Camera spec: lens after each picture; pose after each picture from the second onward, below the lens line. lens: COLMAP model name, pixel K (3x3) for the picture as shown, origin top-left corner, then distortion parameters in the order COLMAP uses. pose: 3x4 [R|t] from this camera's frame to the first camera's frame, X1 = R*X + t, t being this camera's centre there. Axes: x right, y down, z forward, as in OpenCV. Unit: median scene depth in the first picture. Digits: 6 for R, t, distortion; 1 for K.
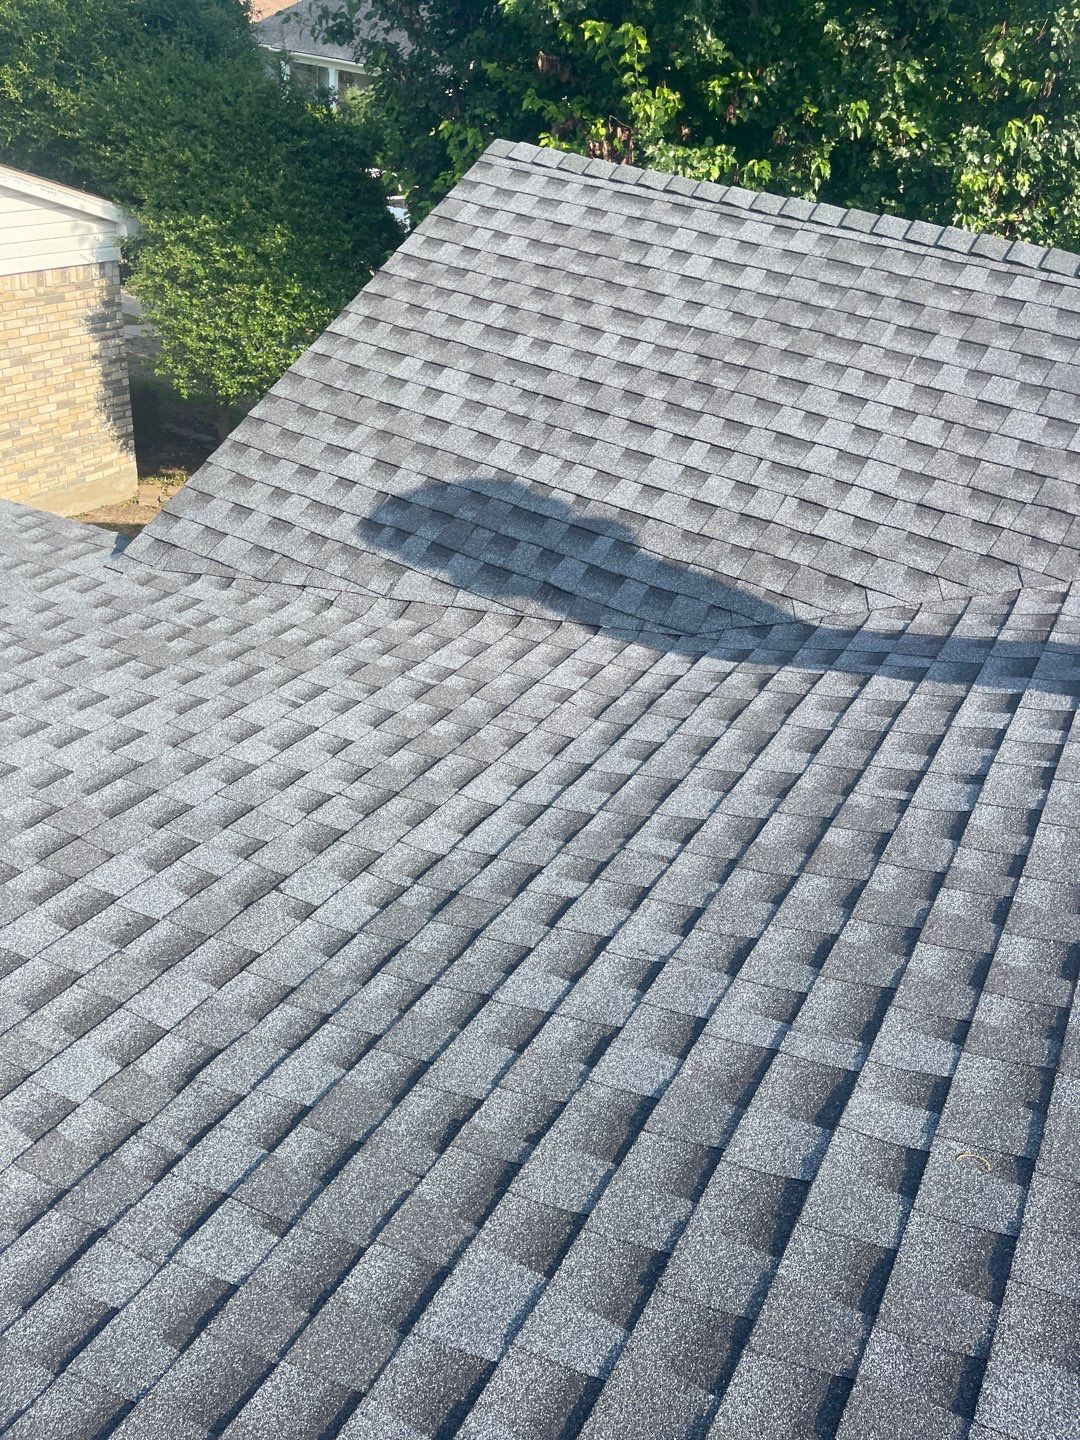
lens RADIAL K [[1090.9, 0, 540.0], [0, 1090.9, 720.0], [0, 0, 1]] dist [0.069546, -0.105826]
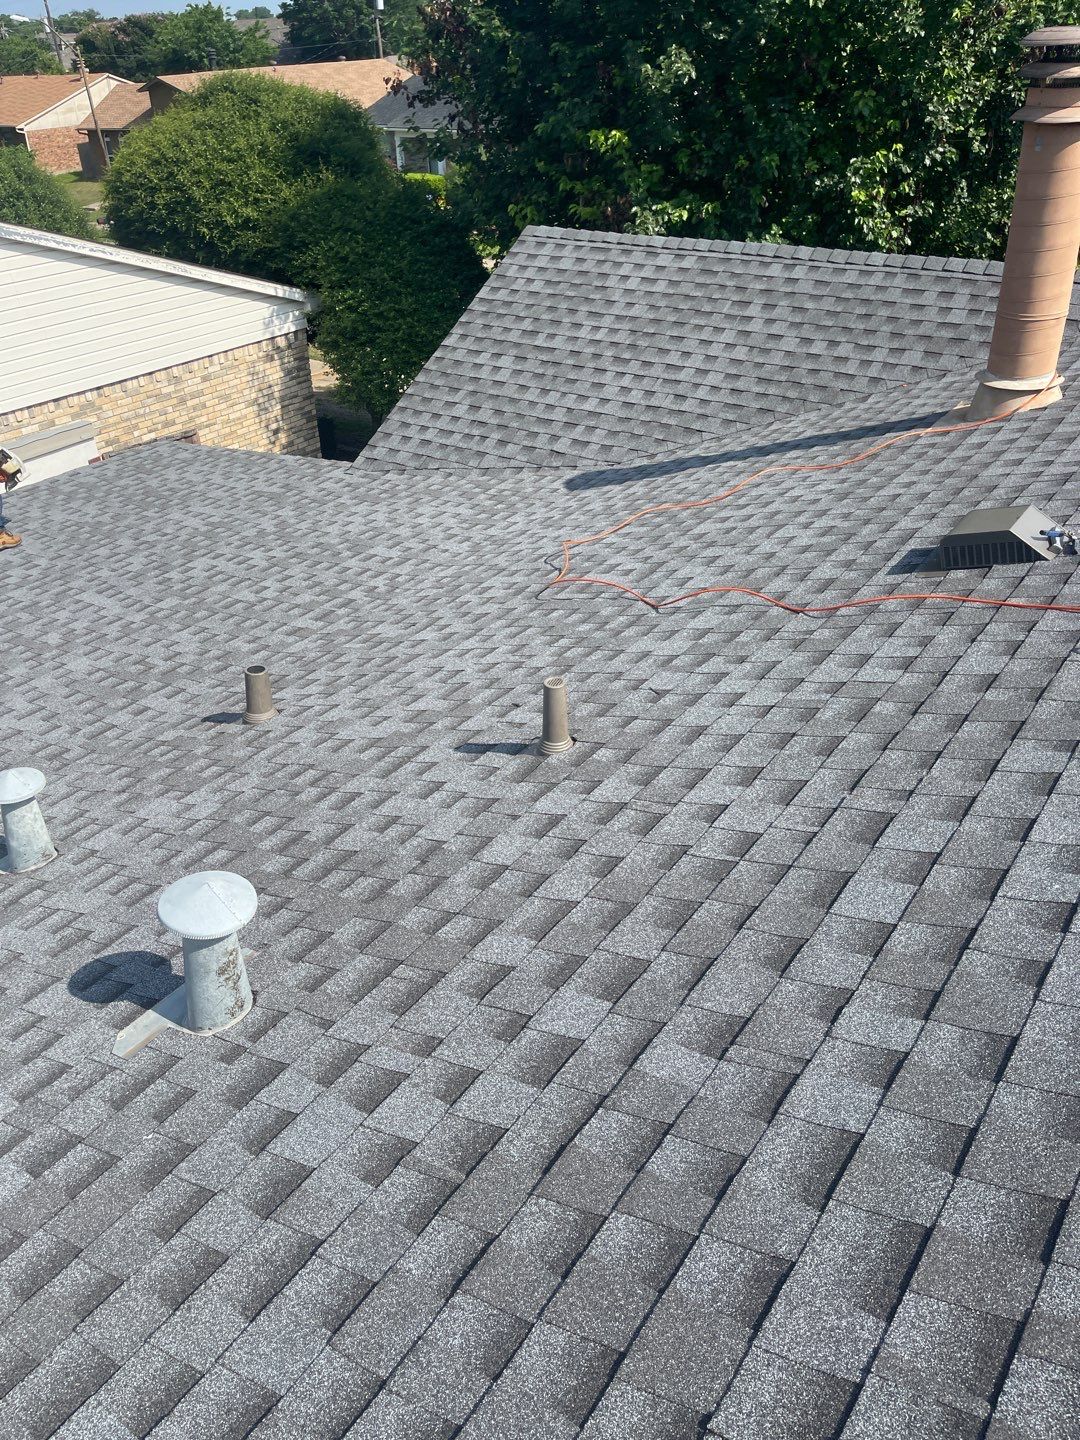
lens RADIAL K [[1078.1, 0, 512.3], [0, 1078.1, 789.5], [0, 0, 1]] dist [0.045792, -0.058119]
pose [[0.984661, -0.063407, -0.162547, 0.196483], [0.069071, 0.997178, 0.029427, 0.393774], [0.160222, -0.040202, 0.986262, -0.926338]]
